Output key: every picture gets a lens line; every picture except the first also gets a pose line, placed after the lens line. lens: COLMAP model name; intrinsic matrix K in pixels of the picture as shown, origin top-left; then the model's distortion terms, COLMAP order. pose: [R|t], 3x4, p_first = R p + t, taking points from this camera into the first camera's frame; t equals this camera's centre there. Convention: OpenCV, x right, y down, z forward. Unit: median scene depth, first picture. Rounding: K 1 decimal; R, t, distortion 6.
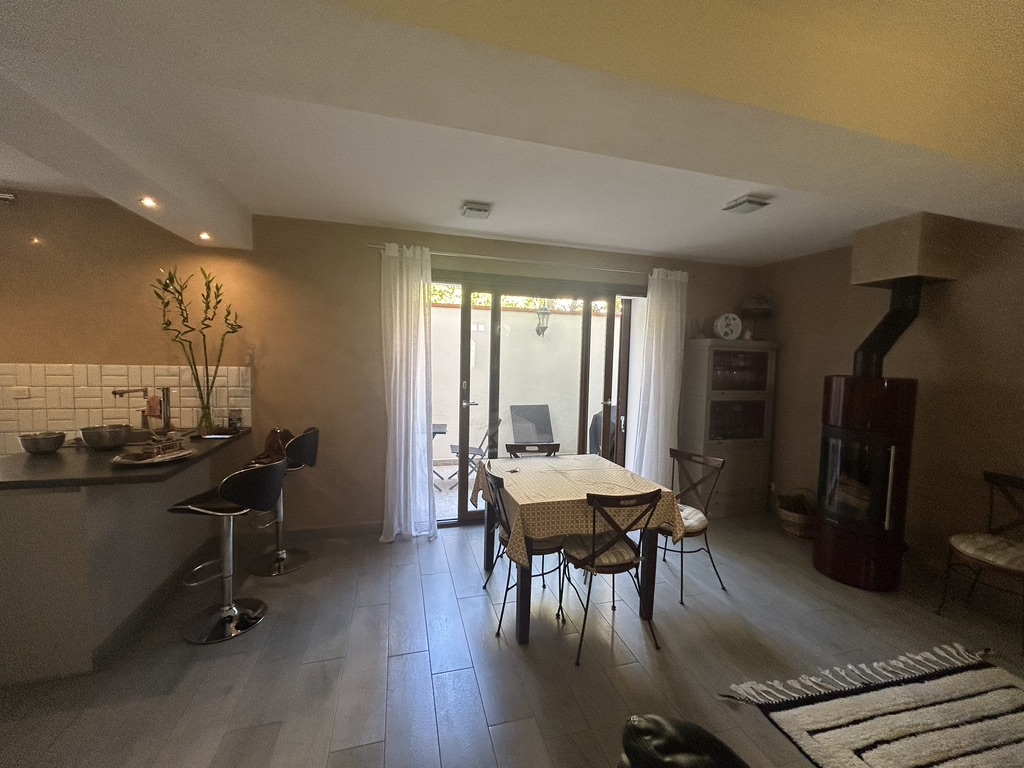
lens RADIAL K [[409.9, 0, 511.5], [0, 409.9, 387.4], [0, 0, 1]] dist [-0.001828, 0.001238]
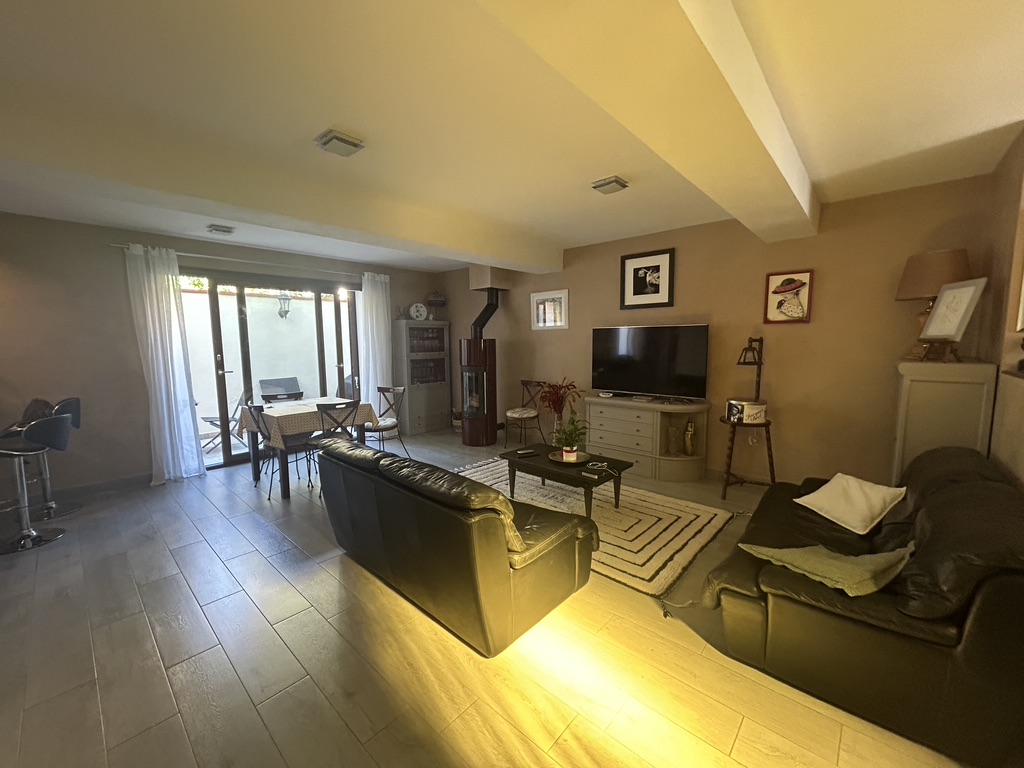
lens RADIAL K [[409.9, 0, 507.2], [0, 409.9, 382.8], [0, 0, 1]] dist [-0.001828, 0.001238]
pose [[0.848719, -0.089758, 0.521171, -0.024769], [0.072489, 0.995935, 0.053477, 0.075159], [-0.523852, -0.007608, 0.851775, -0.612173]]
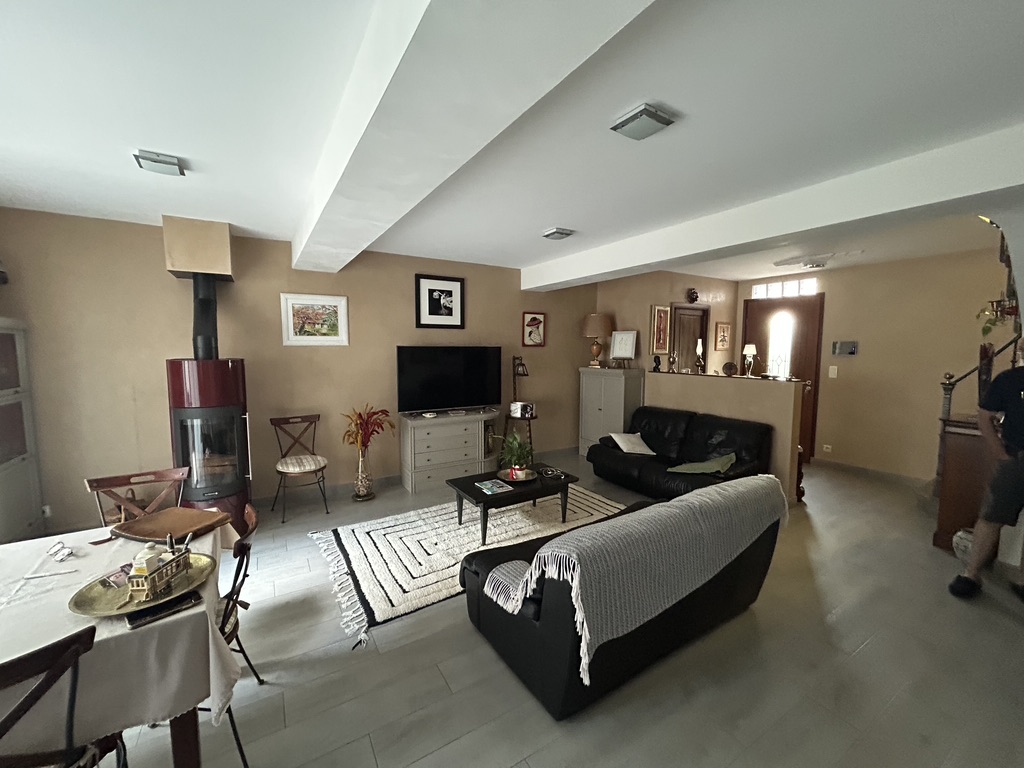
lens RADIAL K [[409.9, 0, 504.0], [0, 409.9, 379.5], [0, 0, 1]] dist [-0.001828, 0.001238]
pose [[-0.267028, -0.109354, 0.957464, -0.370374], [0.062169, 0.989517, 0.130353, -0.064401], [-0.961681, 0.094332, -0.257430, 0.502249]]
